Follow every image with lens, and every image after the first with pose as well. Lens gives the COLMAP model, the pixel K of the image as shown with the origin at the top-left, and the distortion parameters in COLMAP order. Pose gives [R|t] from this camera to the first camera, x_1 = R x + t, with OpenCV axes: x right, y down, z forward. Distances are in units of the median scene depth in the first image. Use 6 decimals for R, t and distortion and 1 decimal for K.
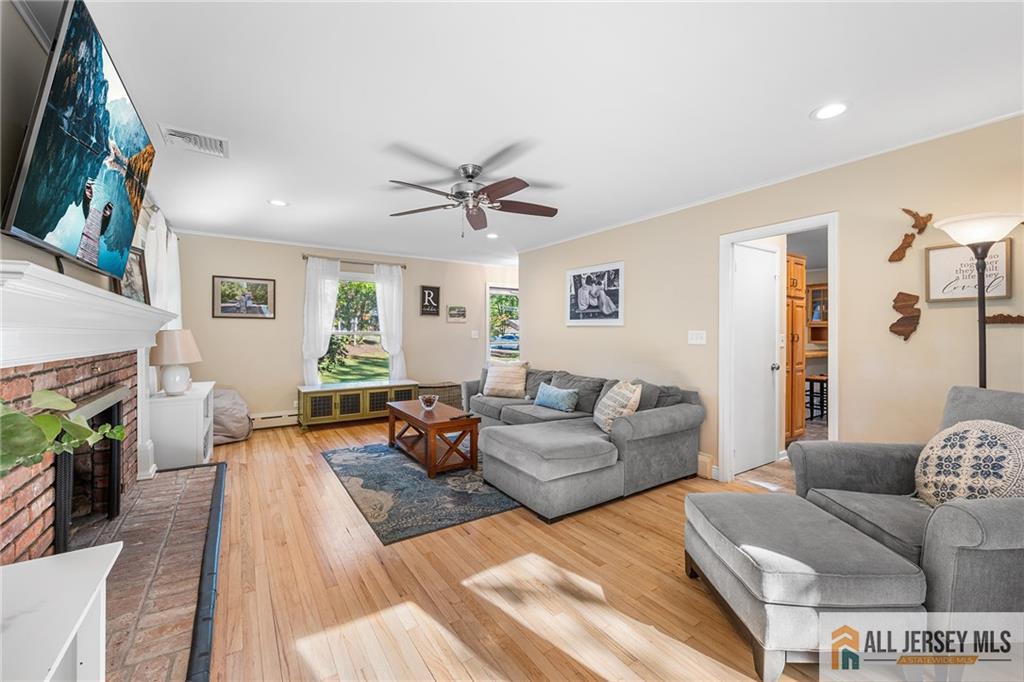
lens RADIAL K [[412.5, 0, 506.8], [0, 412.5, 332.1], [0, 0, 1]] dist [0.000422, -0.000049]
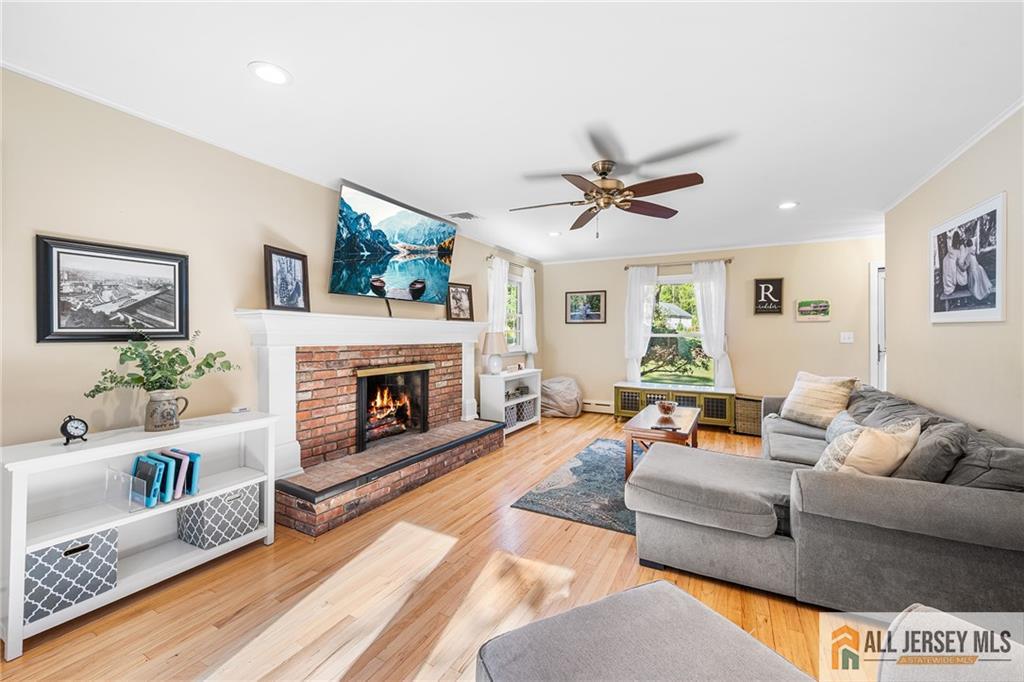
lens RADIAL K [[412.5, 0, 506.8], [0, 412.5, 332.1], [0, 0, 1]] dist [0.000422, -0.000049]
pose [[0.467412, -0.004914, -0.884026, 0.417318], [-0.000954, 0.999981, -0.006063, 0.001529], [0.884039, 0.003677, 0.467399, 0.216856]]
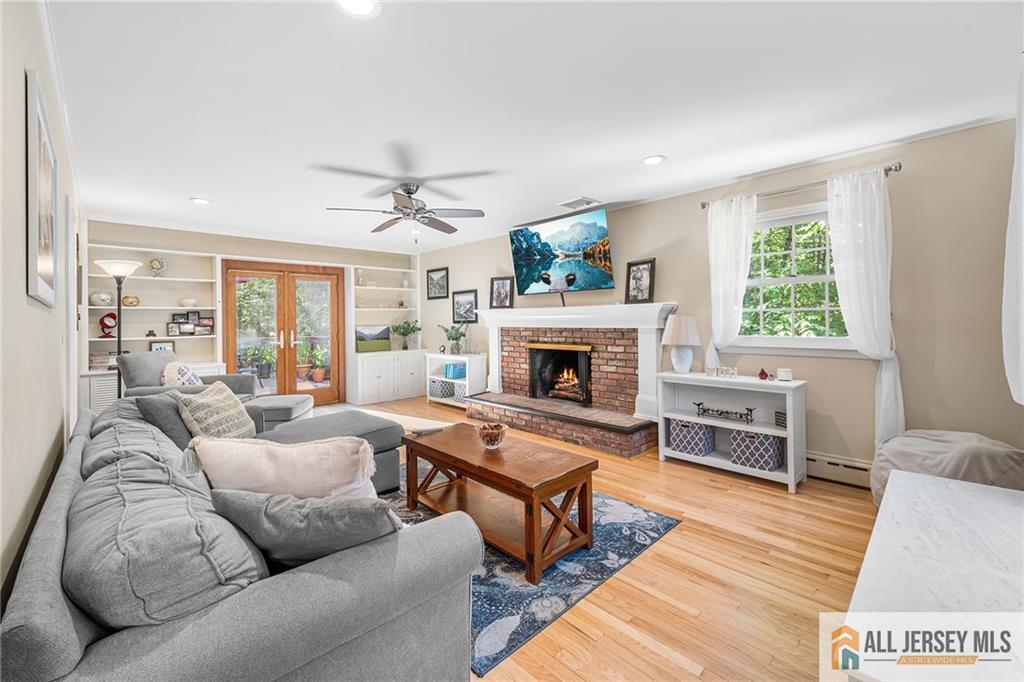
lens RADIAL K [[412.5, 0, 506.8], [0, 412.5, 332.1], [0, 0, 1]] dist [0.000422, -0.000049]
pose [[-0.982341, -0.005367, -0.187025, -0.088189], [-0.007104, 0.999938, 0.008621, 0.025220], [0.186967, 0.009798, -0.982317, 1.418702]]
